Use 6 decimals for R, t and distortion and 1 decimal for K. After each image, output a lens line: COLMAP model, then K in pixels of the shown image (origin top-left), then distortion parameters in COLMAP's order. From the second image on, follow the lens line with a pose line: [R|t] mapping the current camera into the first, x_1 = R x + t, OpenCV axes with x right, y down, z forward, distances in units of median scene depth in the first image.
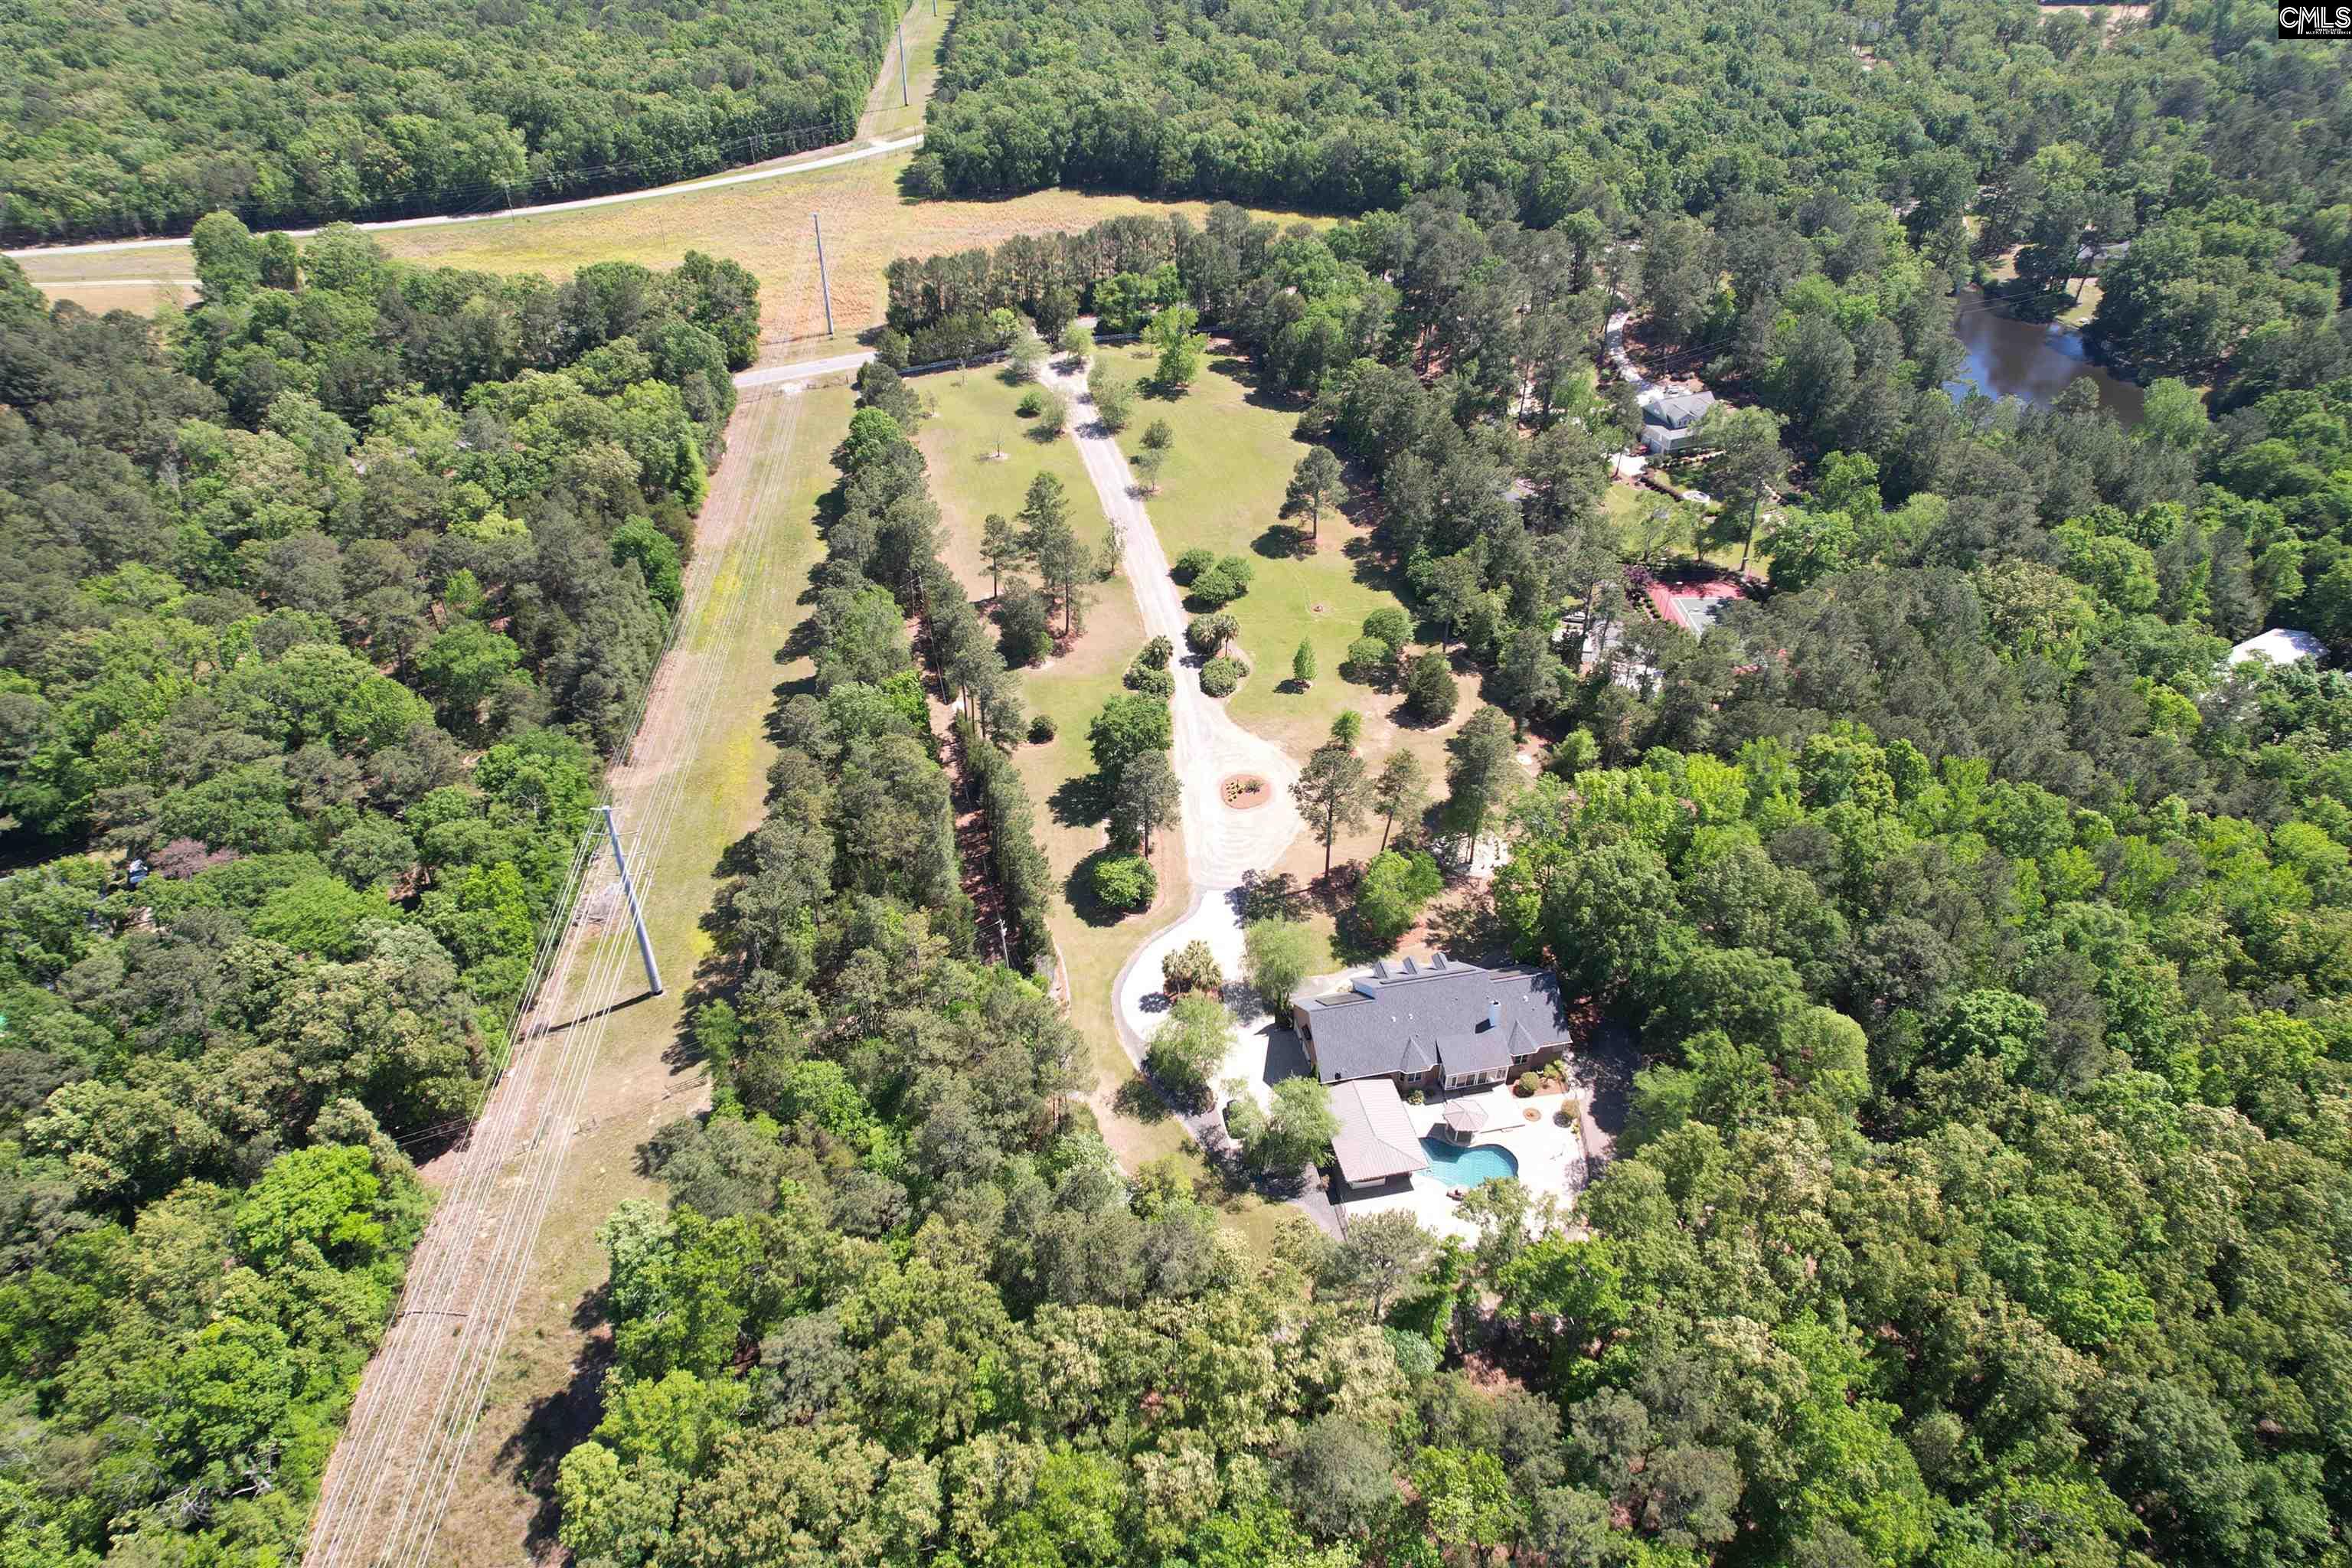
lens RADIAL K [[1491.7, 0, 1176.0], [0, 1491.7, 784.0], [0, 0, 1]] dist [-0.051036, 0.027402]
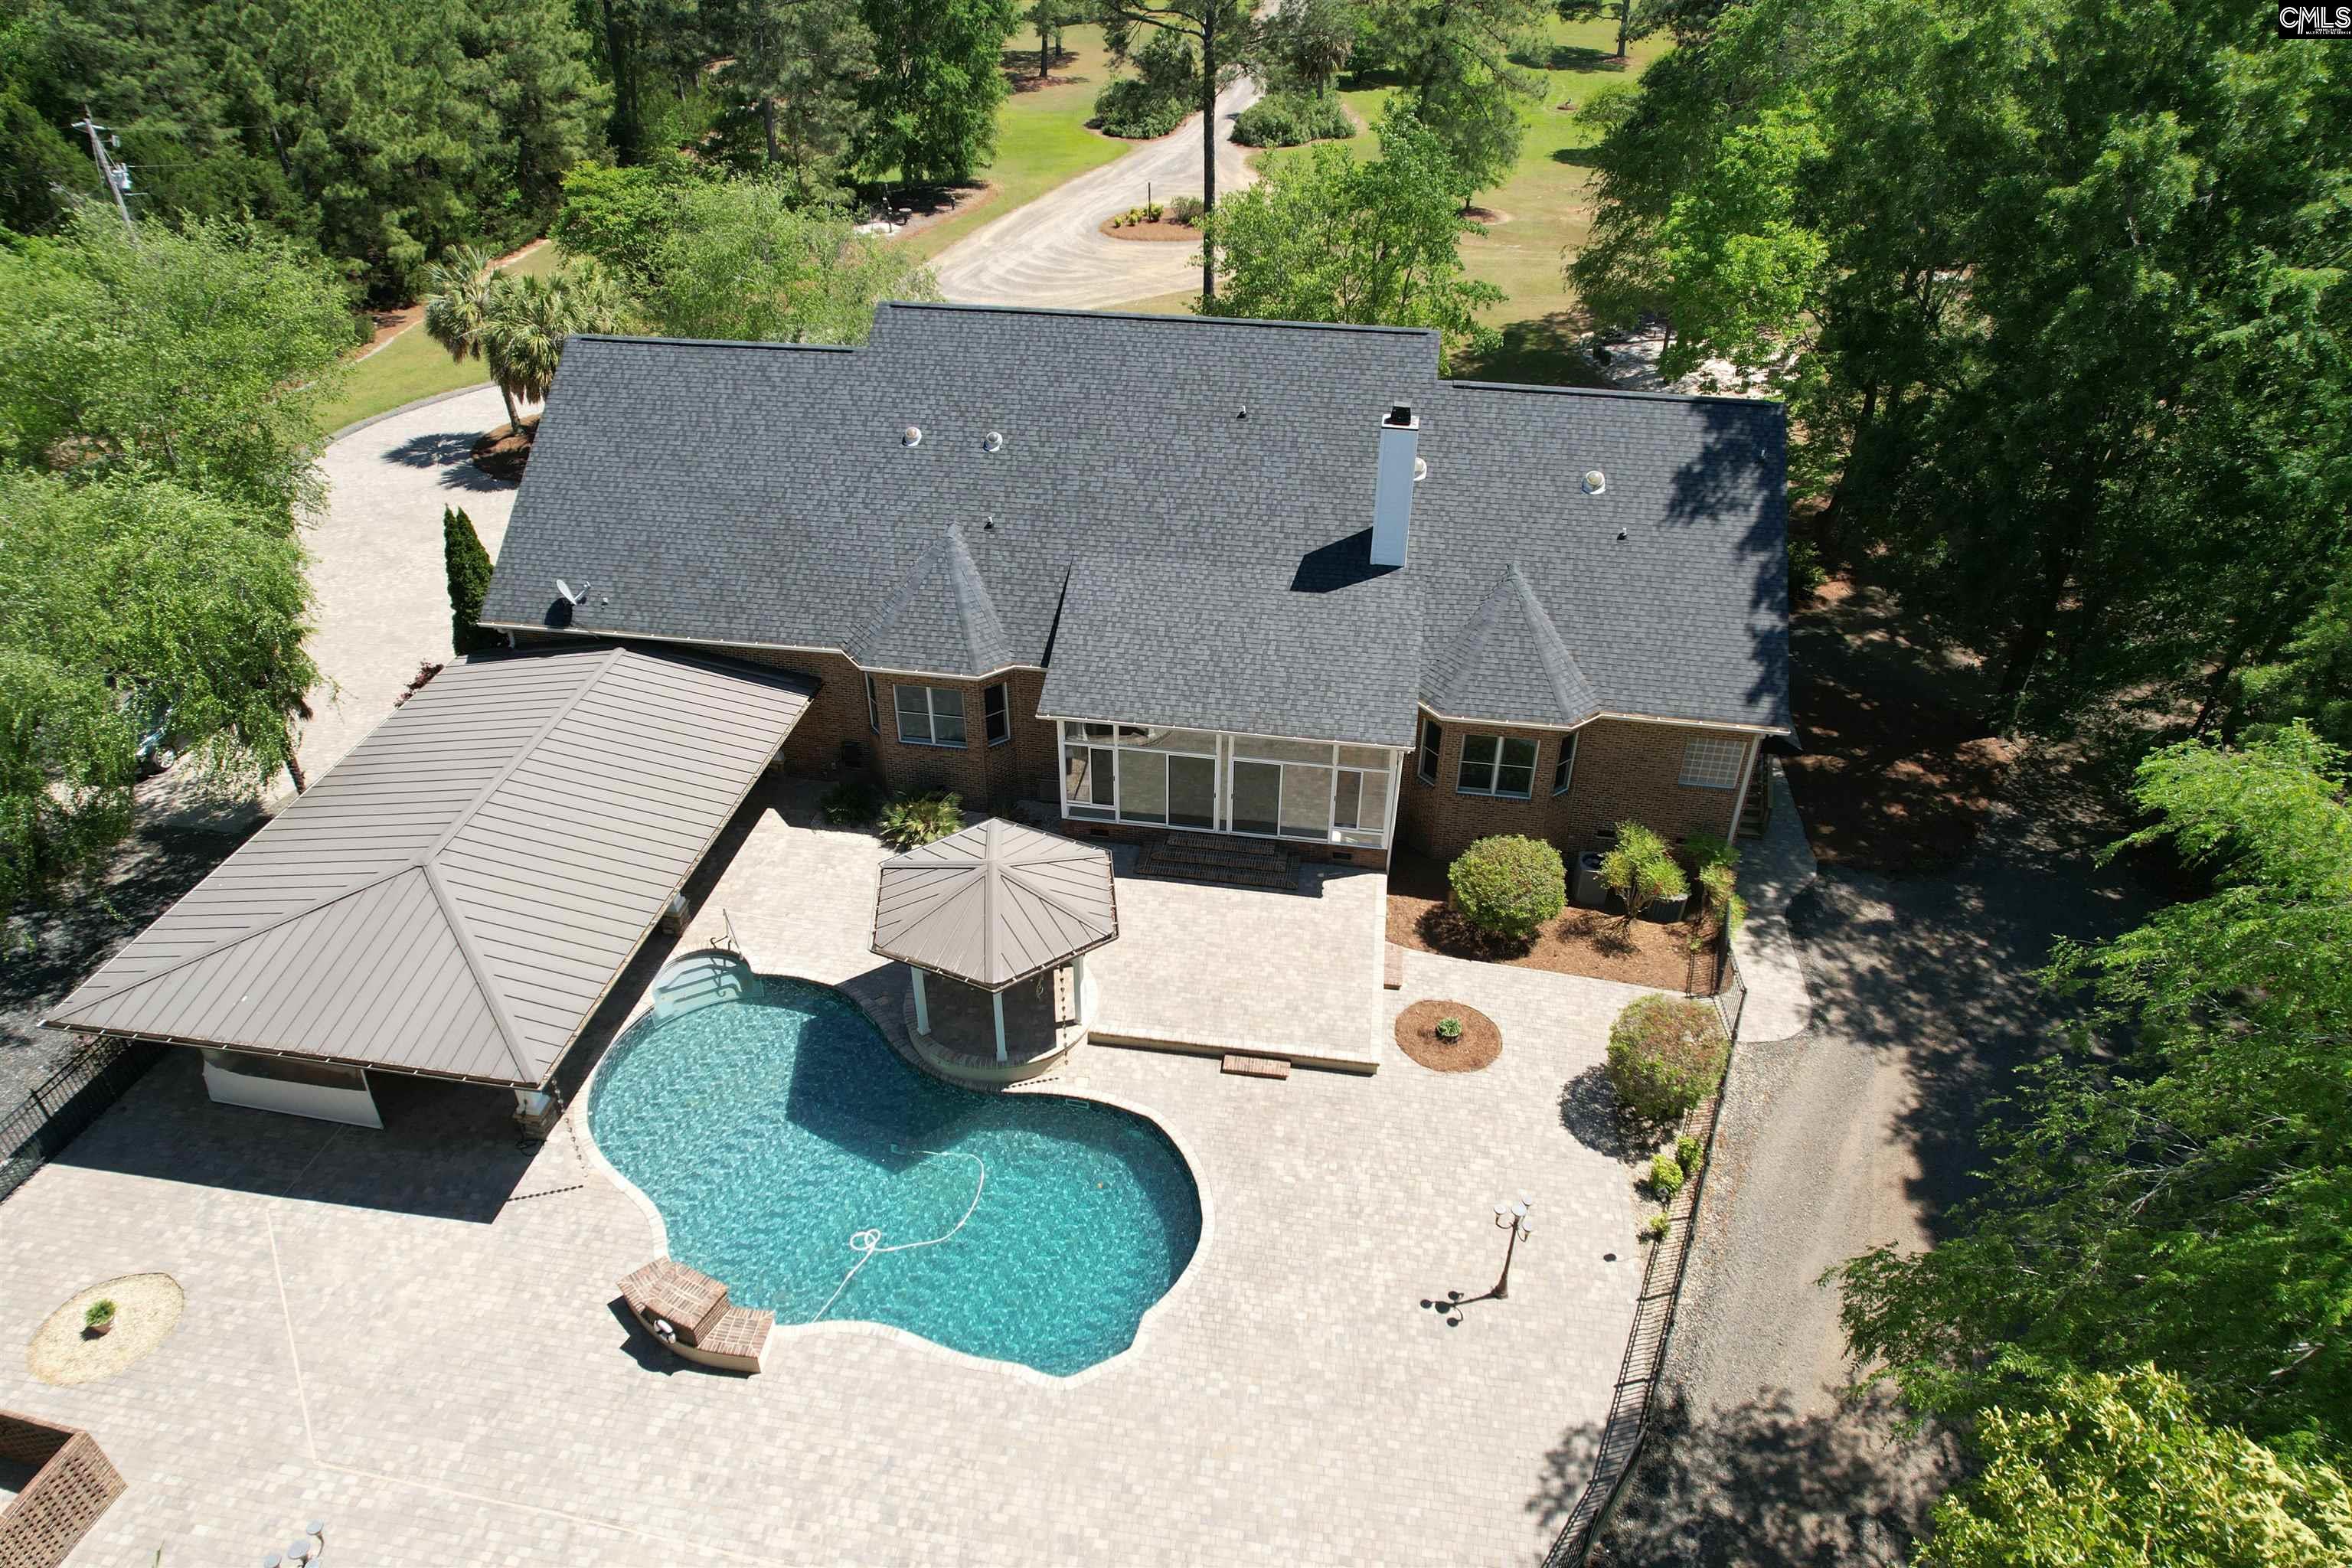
lens RADIAL K [[1491.7, 0, 1176.0], [0, 1491.7, 784.0], [0, 0, 1]] dist [-0.051036, 0.027402]
pose [[0.936682, 0.190961, -0.293530, 0.254193], [-0.203674, 0.978952, -0.013069, 0.201238], [0.284856, 0.072026, 0.955860, 0.817225]]
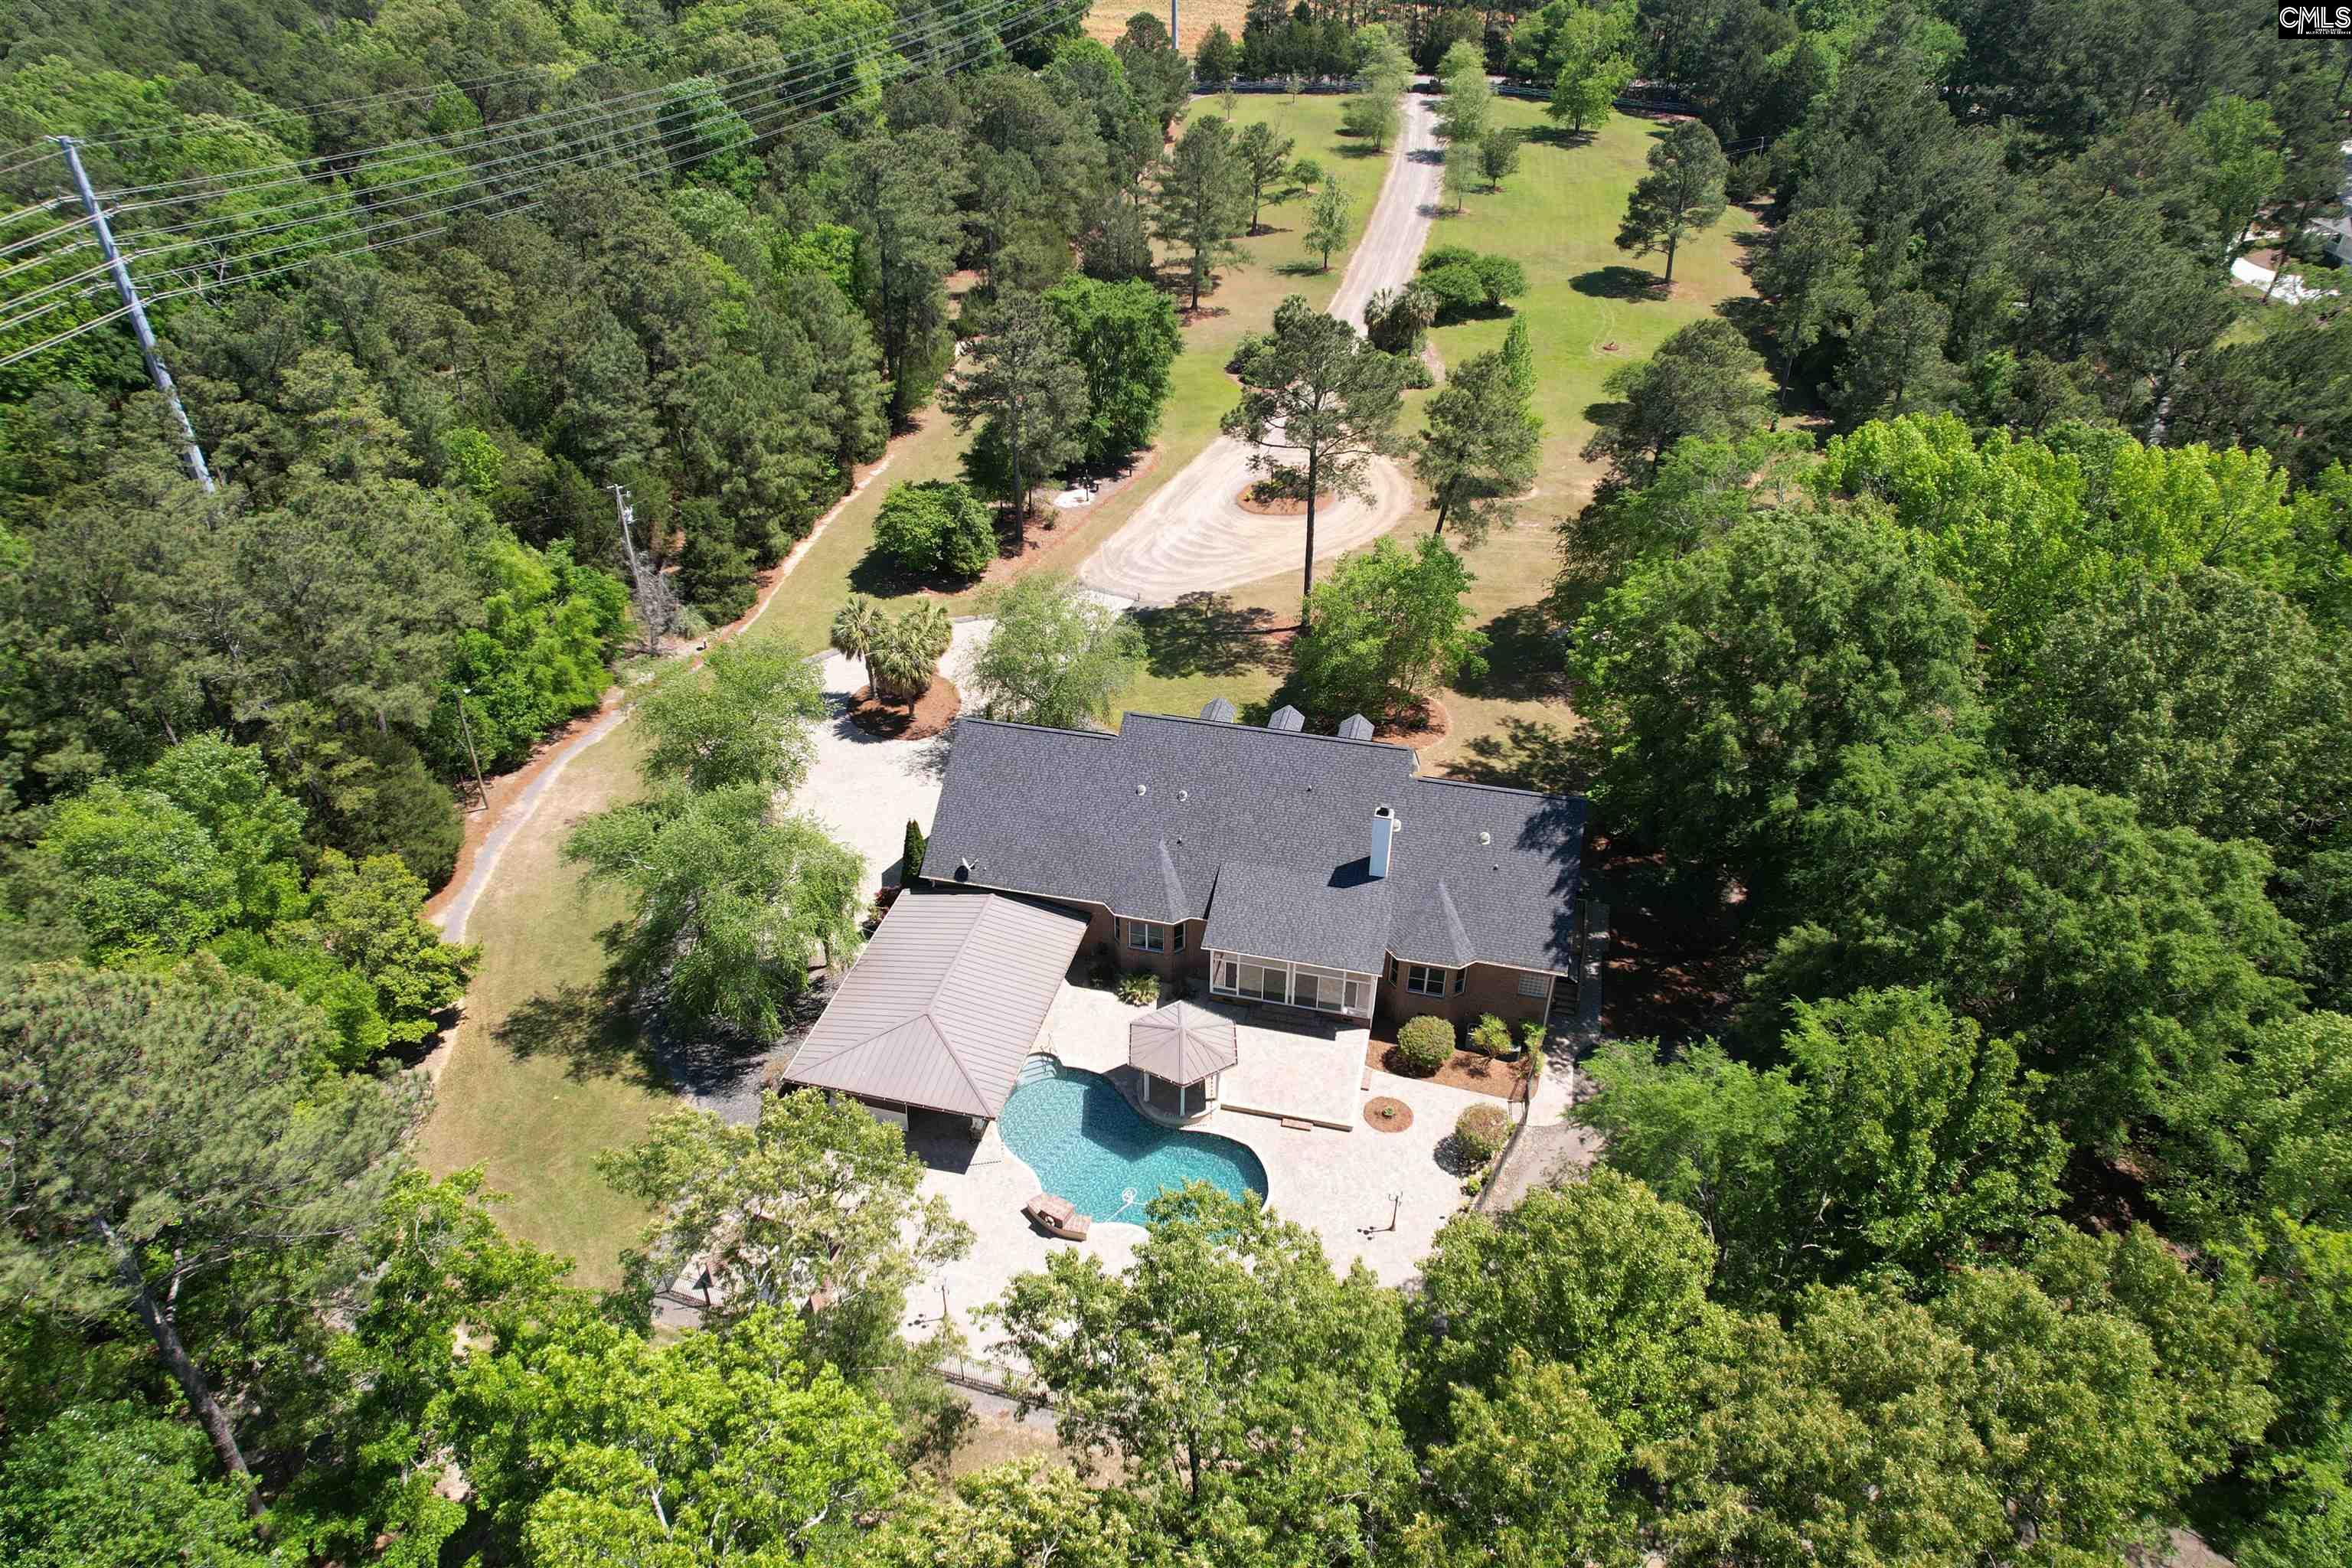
lens RADIAL K [[1491.7, 0, 1176.0], [0, 1491.7, 784.0], [0, 0, 1]] dist [-0.051036, 0.027402]
pose [[0.904379, 0.230569, -0.359077, 0.305824], [-0.246432, 0.969159, 0.001643, 0.152879], [0.348382, 0.087002, 0.933306, 0.618662]]
